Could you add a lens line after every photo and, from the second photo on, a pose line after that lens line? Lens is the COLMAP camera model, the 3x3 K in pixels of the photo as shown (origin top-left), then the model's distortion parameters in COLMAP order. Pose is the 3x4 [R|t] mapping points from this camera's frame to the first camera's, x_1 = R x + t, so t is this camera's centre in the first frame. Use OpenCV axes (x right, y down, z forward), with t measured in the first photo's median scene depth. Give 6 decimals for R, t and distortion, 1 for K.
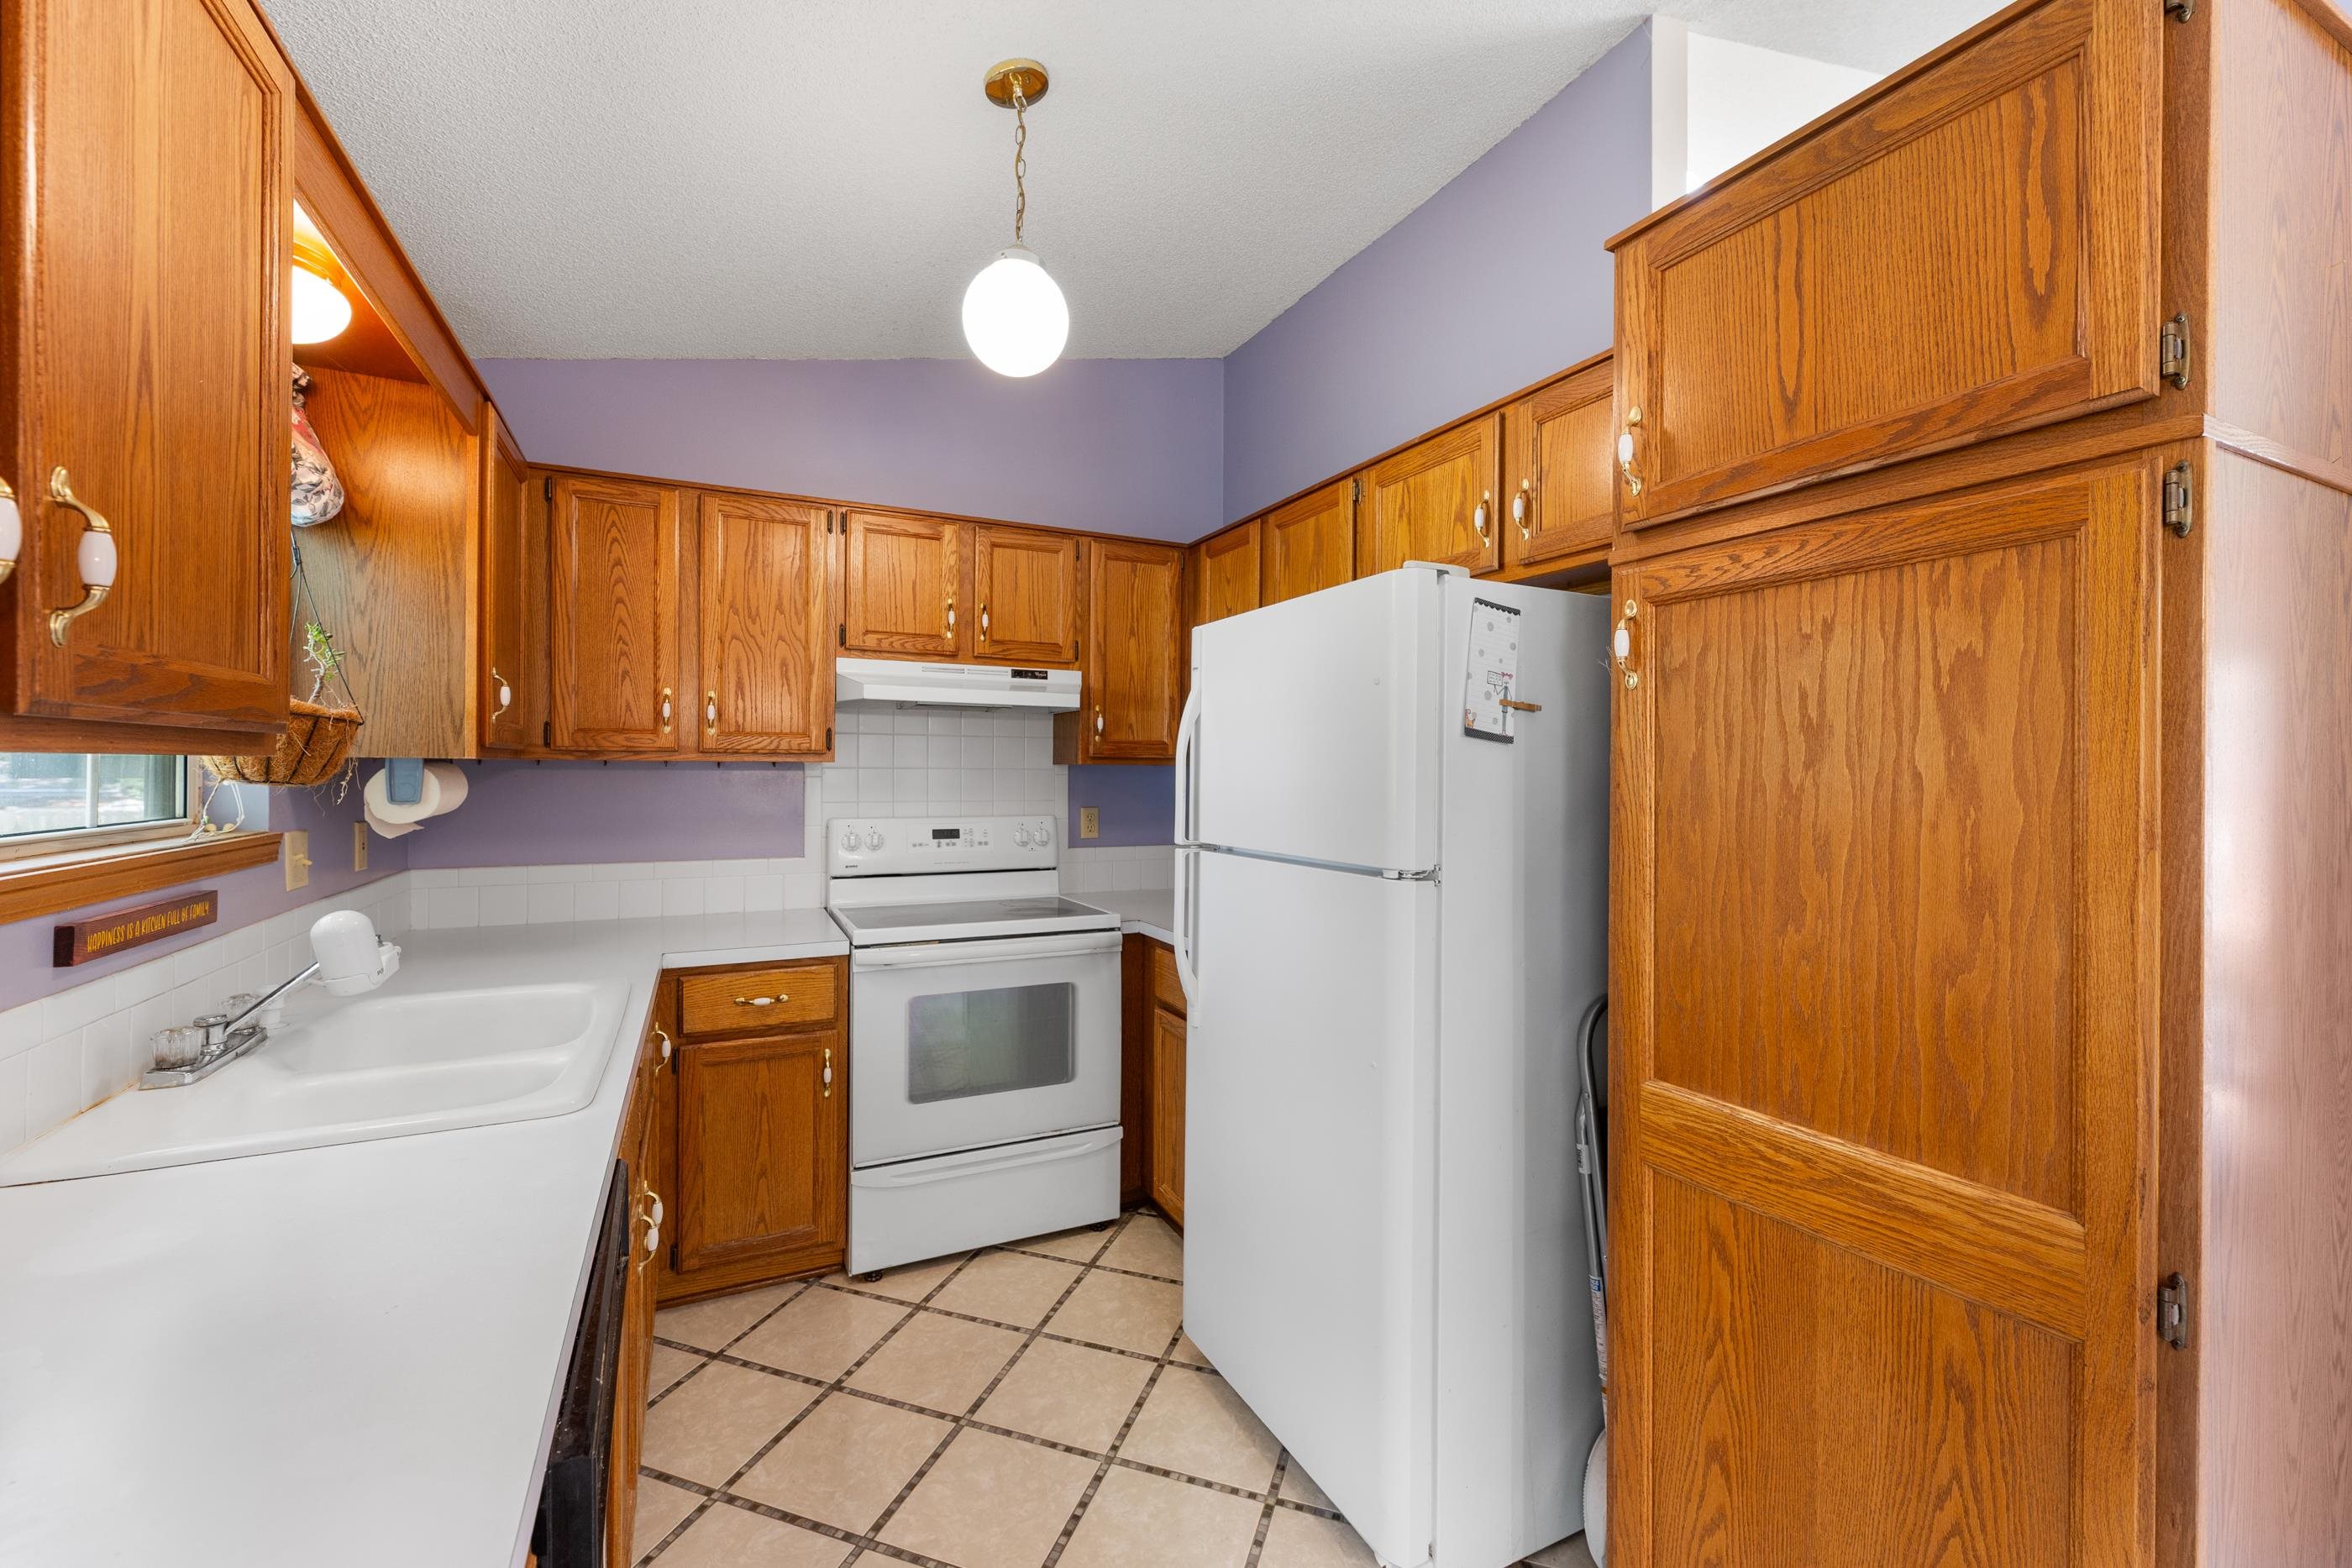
lens RADIAL K [[939.0, 0, 1172.4], [0, 939.0, 770.0], [0, 0, 1]] dist [0.002344, 0.000115]
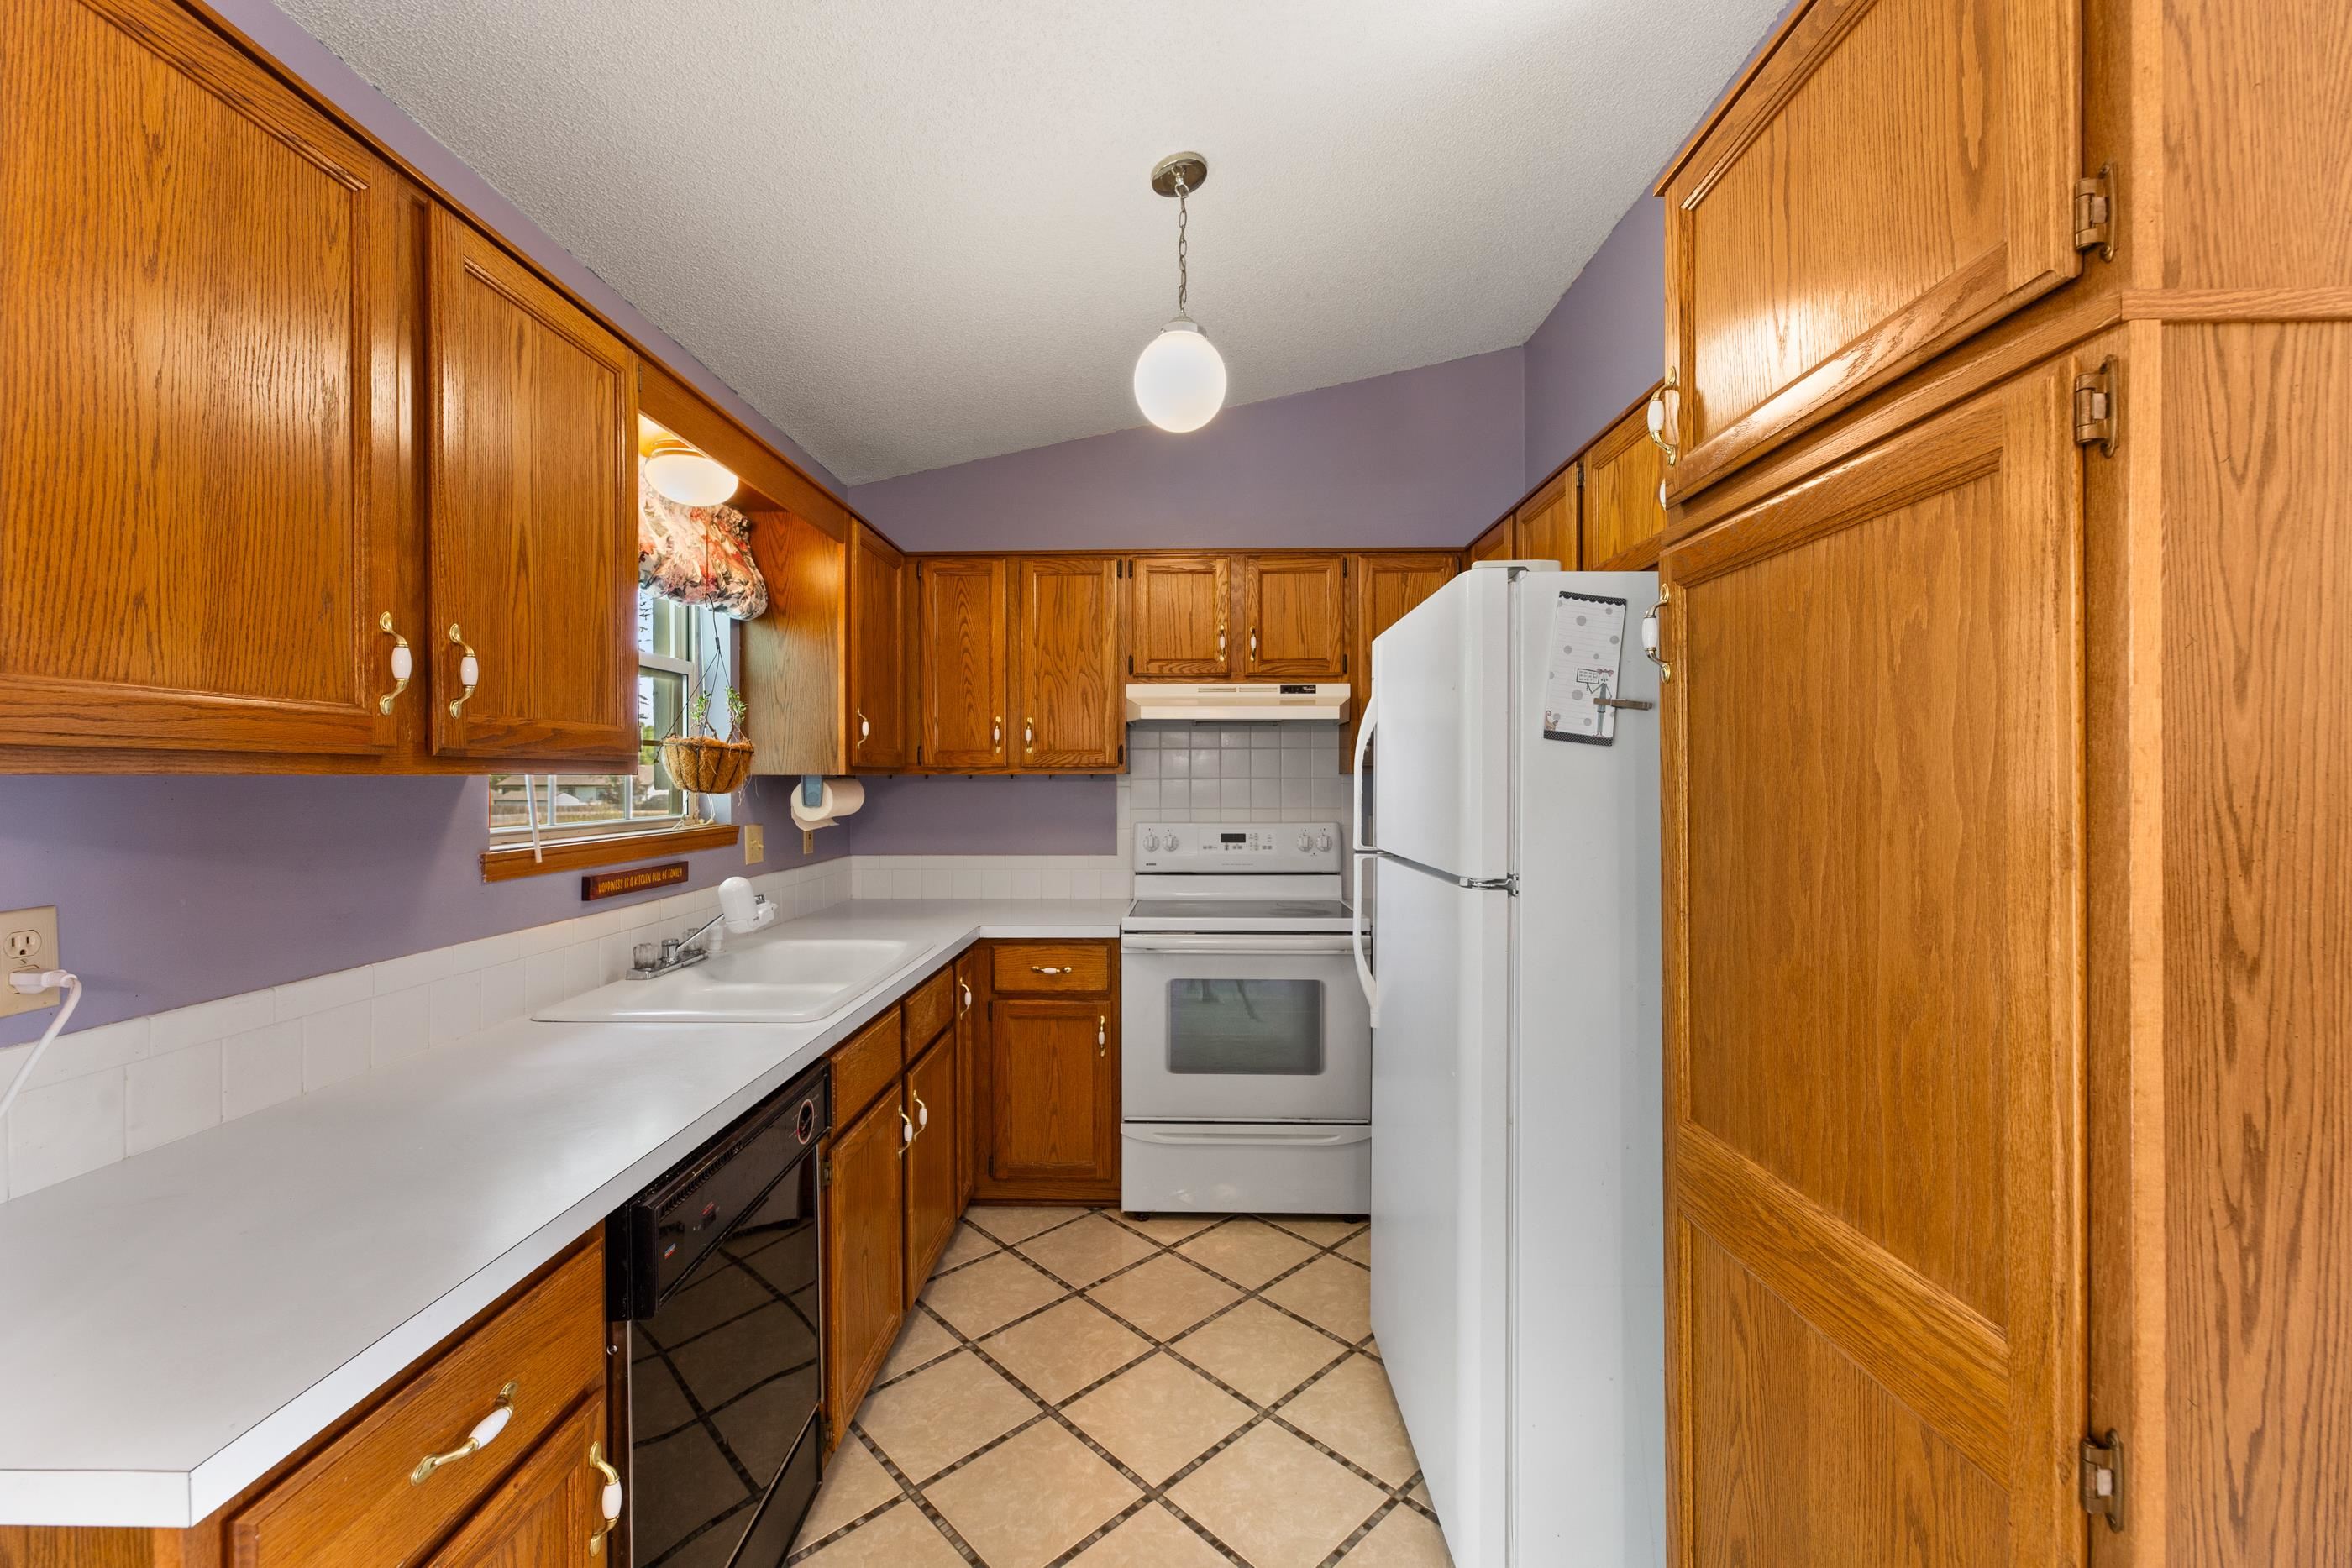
lens RADIAL K [[928.9, 0, 1174.5], [0, 928.9, 779.3], [0, 0, 1]] dist [0.000679, -0.000238]
pose [[0.890529, -0.009161, -0.454833, 0.319067], [0.008768, 0.999957, -0.002974, 0.003147], [0.454841, -0.001340, 0.890572, -0.002787]]
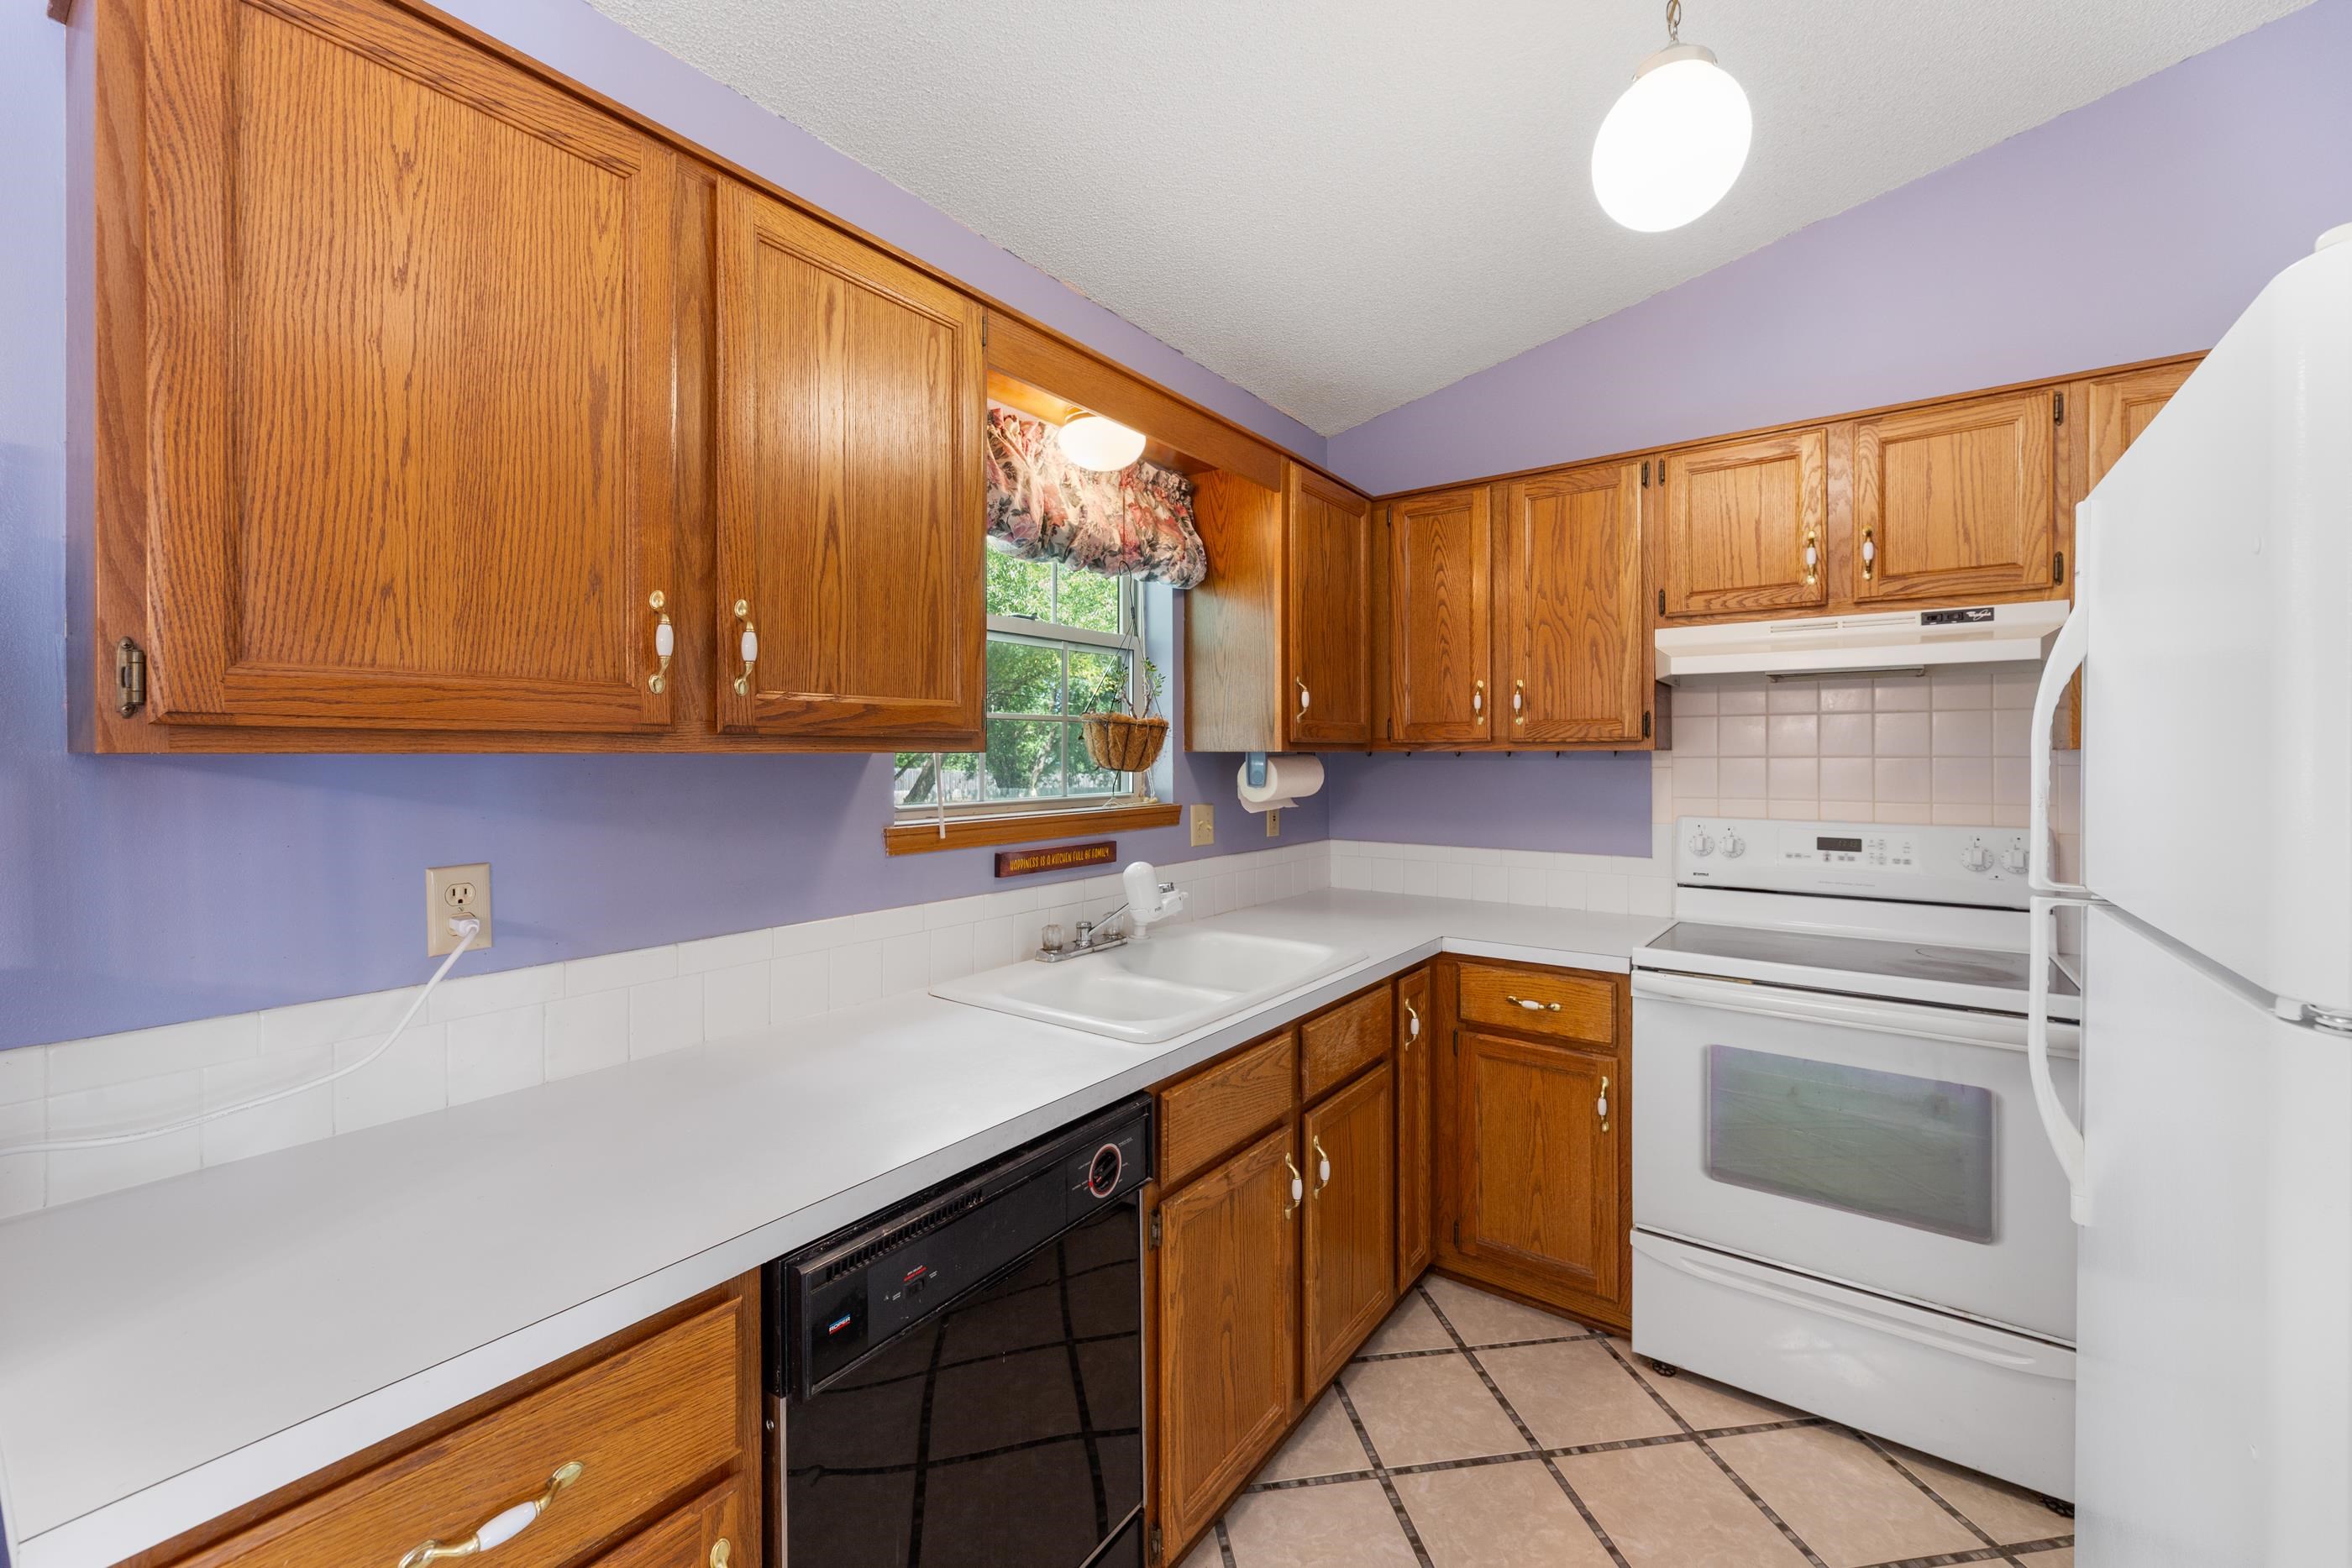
lens RADIAL K [[941.3, 0, 1172.2], [0, 941.3, 753.6], [0, 0, 1]] dist [0.001138, 0.000257]
pose [[0.466465, -0.009276, -0.884491, 0.289383], [0.003366, 0.999956, -0.008712, 0.000928], [0.884533, 0.001087, 0.466475, 0.294953]]
